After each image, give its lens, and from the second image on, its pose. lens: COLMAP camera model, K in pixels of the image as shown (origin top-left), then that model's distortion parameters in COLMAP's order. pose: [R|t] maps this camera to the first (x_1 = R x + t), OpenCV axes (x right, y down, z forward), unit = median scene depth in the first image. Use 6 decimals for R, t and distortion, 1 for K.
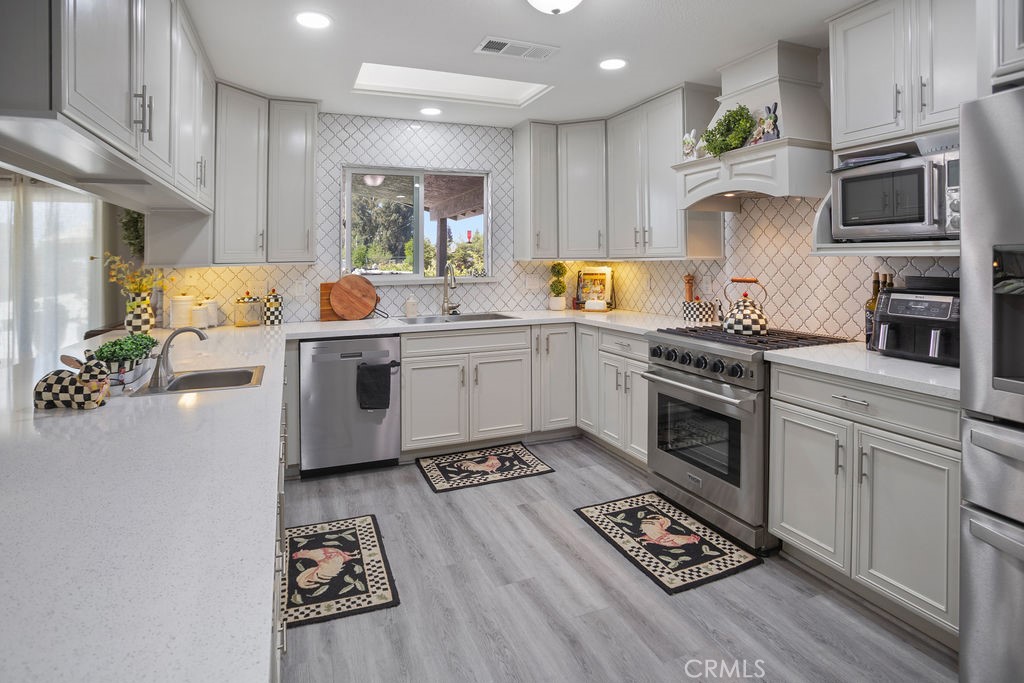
lens RADIAL K [[524.2, 0, 537.2], [0, 524.2, 250.0], [0, 0, 1]] dist [-0.061186, 0.018933]
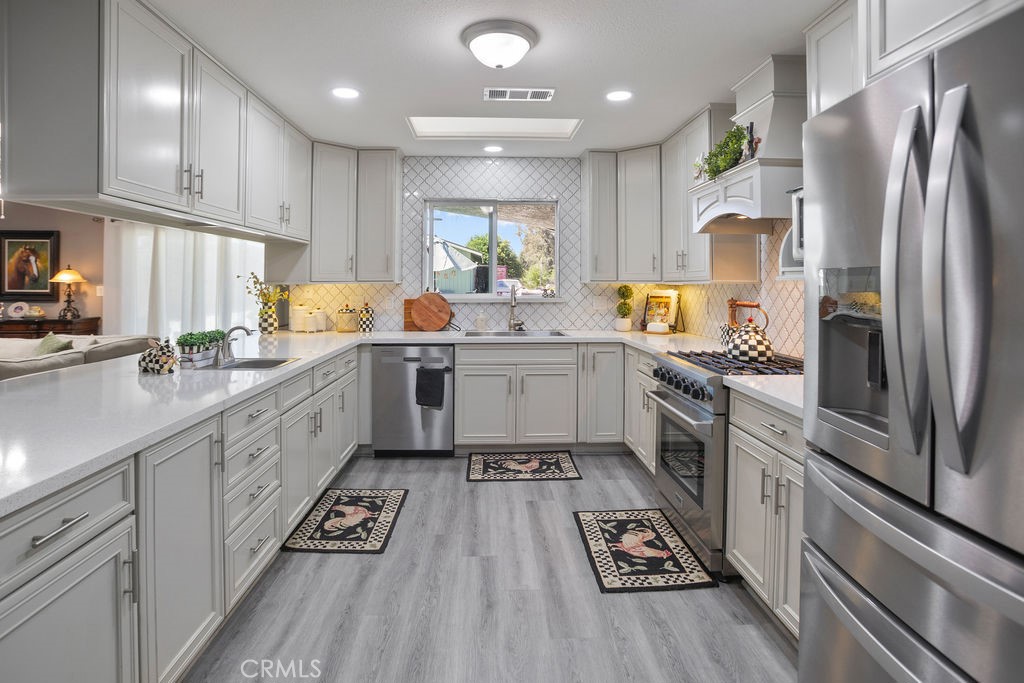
lens RADIAL K [[524.2, 0, 545.6], [0, 524.2, 279.3], [0, 0, 1]] dist [-0.061186, 0.018933]
pose [[0.945844, 0.010361, -0.324456, 0.293510], [-0.006154, 0.999883, 0.013988, -0.001054], [0.324563, -0.011234, 0.945798, -0.035138]]
